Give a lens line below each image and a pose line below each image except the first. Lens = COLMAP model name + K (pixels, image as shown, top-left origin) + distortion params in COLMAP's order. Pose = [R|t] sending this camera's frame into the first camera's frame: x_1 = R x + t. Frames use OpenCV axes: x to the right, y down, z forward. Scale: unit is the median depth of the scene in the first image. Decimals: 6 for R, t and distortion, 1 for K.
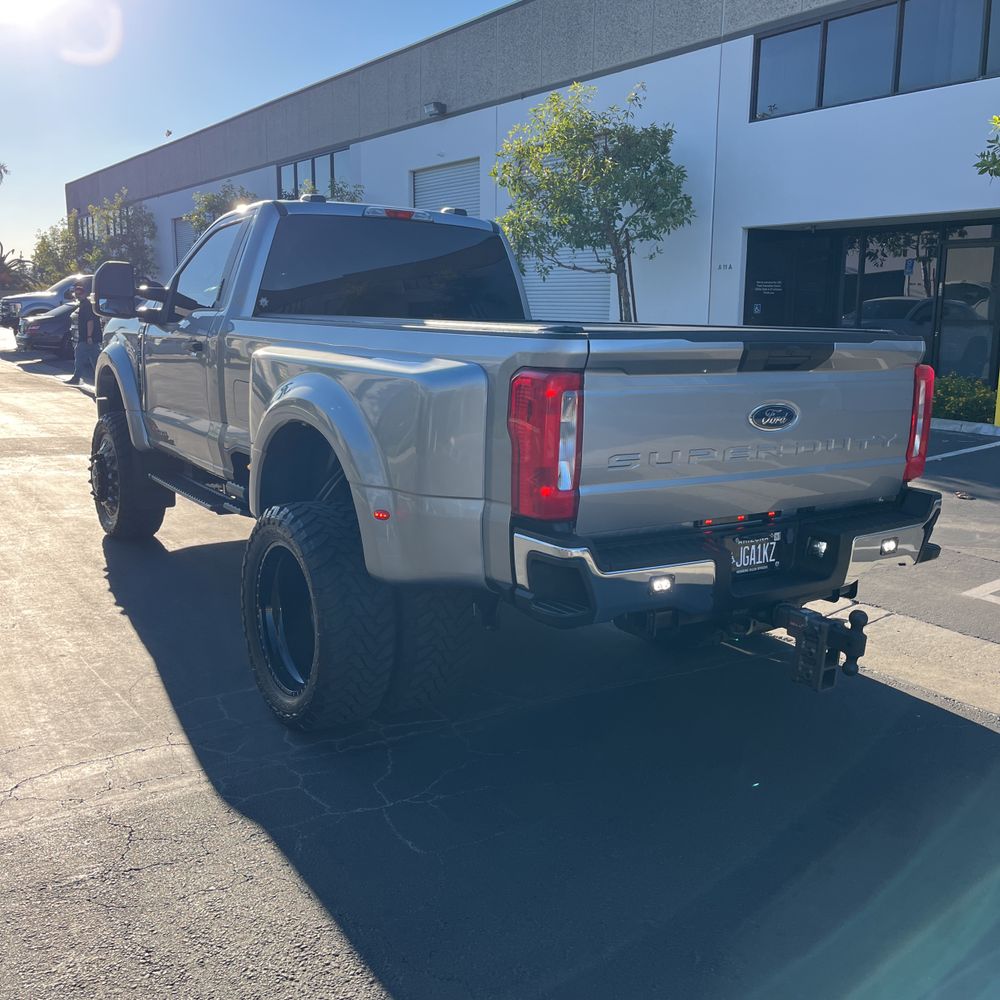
lens RADIAL K [[1021.5, 0, 496.7], [0, 1021.5, 498.7], [0, 0, 1]] dist [0.008762, 0.012895]
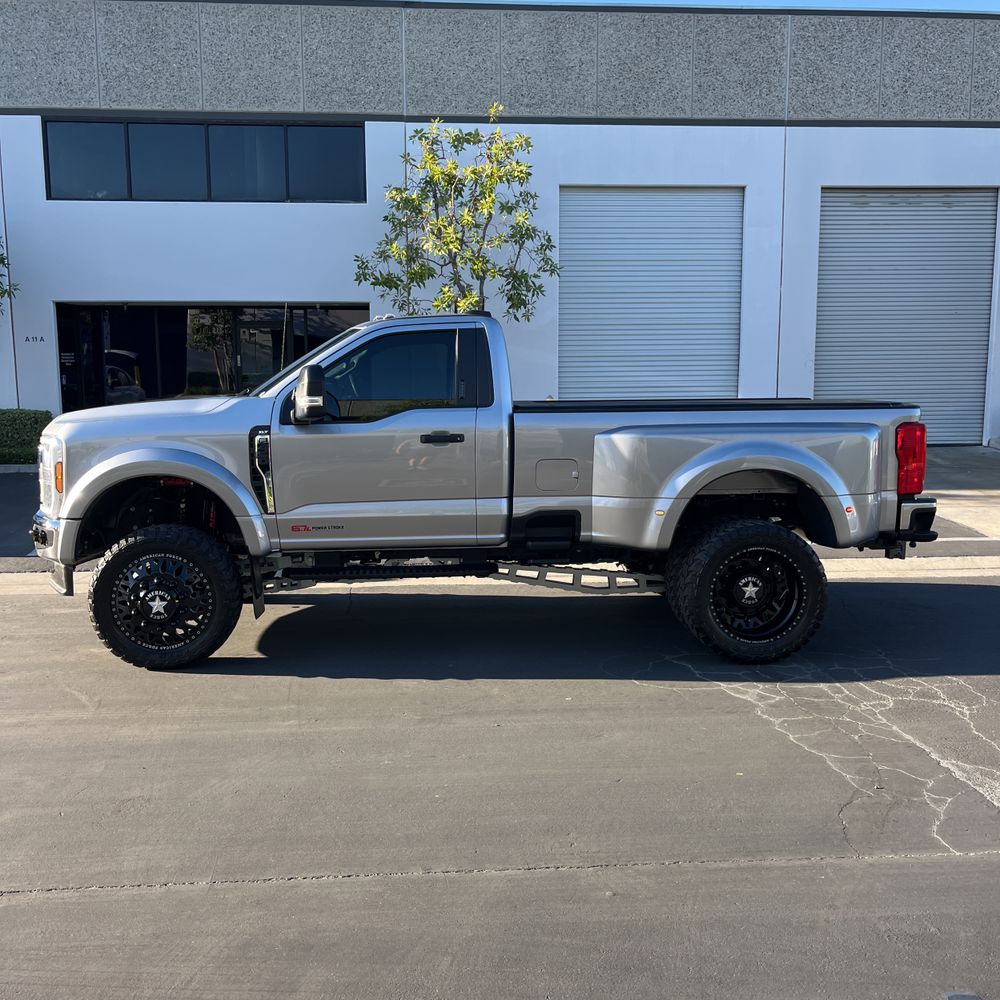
lens RADIAL K [[1025.1, 0, 500.0], [0, 1025.1, 500.0], [0, 0, 1]] dist [0.048134, -0.026889]
pose [[0.485284, -0.132587, 0.864245, -0.470243], [0.172625, 0.983509, 0.053953, -0.050564], [-0.857146, 0.123008, 0.500169, 0.131770]]
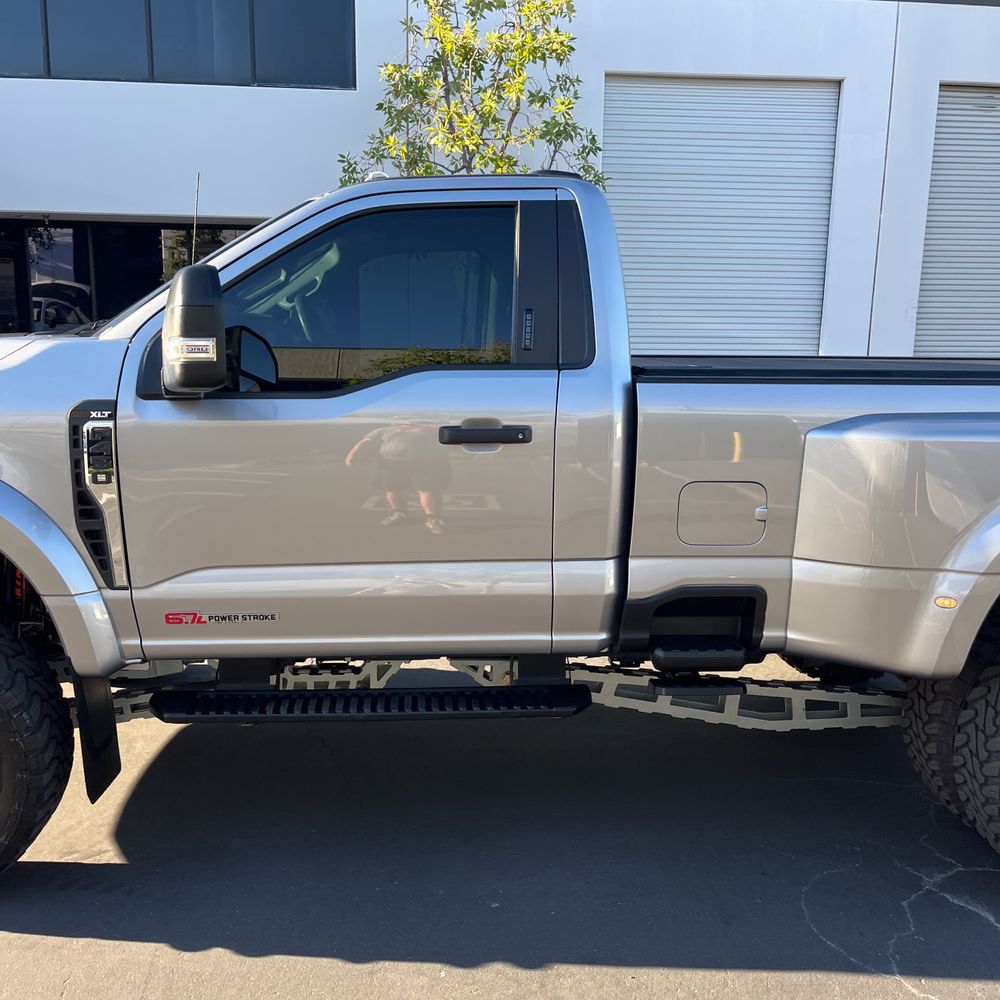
lens RADIAL K [[1012.9, 0, 495.9], [0, 1012.9, 515.4], [0, 0, 1]] dist [0.029588, -0.015328]
pose [[0.485635, -0.179757, 0.855480, -0.279384], [0.153464, 0.980962, 0.119006, -0.064773], [-0.860585, 0.073492, 0.503976, 0.263451]]
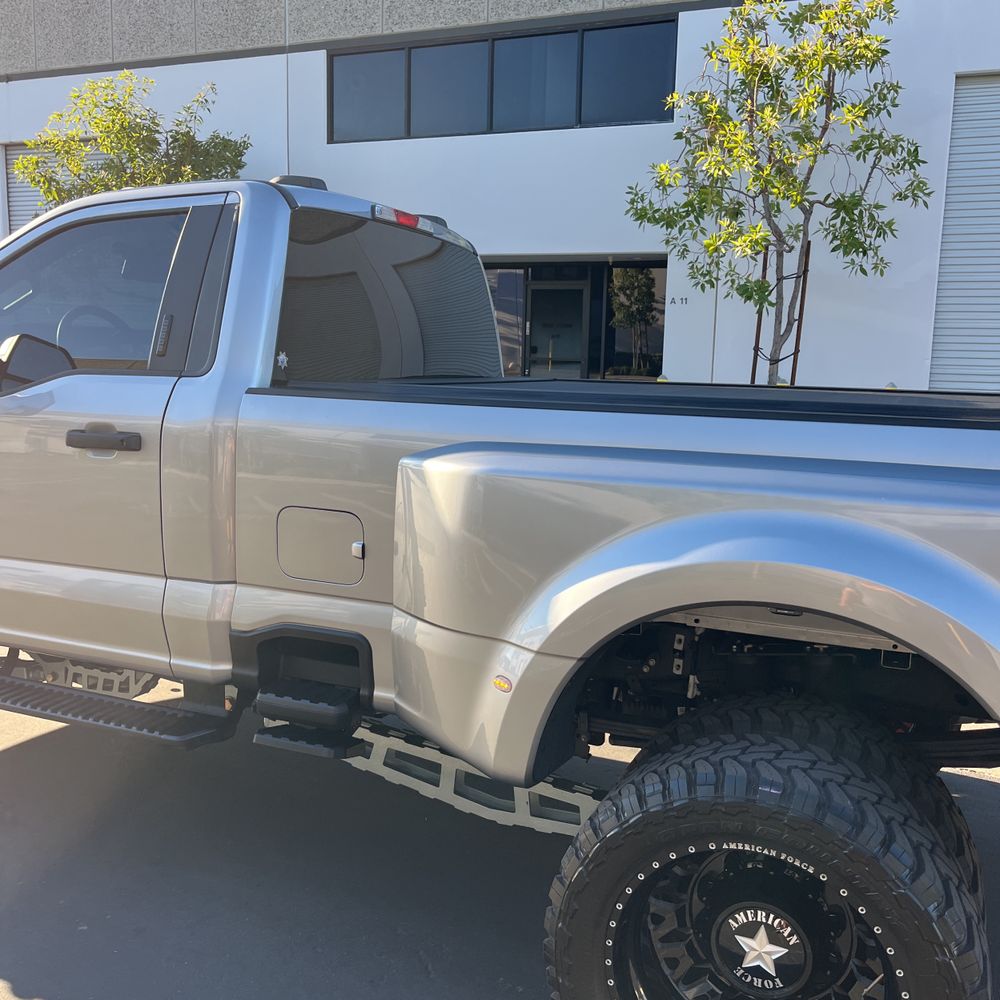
lens RADIAL K [[1011.2, 0, 496.8], [0, 1011.2, 496.2], [0, 0, 1]] dist [0.073231, -0.110923]
pose [[0.836355, -0.077241, 0.542718, -0.151111], [0.089632, 0.995968, 0.003622, -0.039982], [-0.540810, 0.045616, 0.839907, 0.157533]]
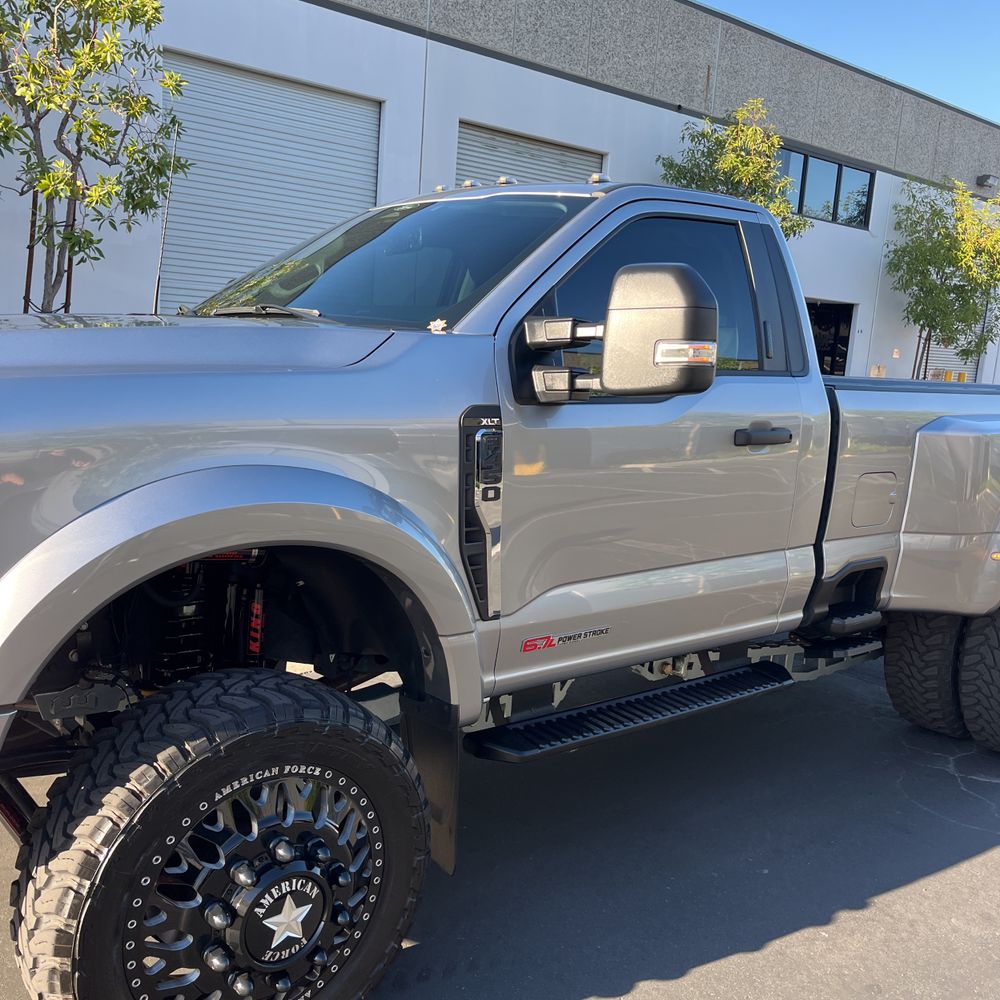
lens RADIAL K [[1012.9, 0, 495.9], [0, 1012.9, 515.4], [0, 0, 1]] dist [0.029588, -0.015328]
pose [[-0.106766, -0.193942, 0.975186, -0.313956], [0.114881, 0.971817, 0.205850, -0.091533], [-0.987625, 0.134008, -0.081477, 0.439811]]
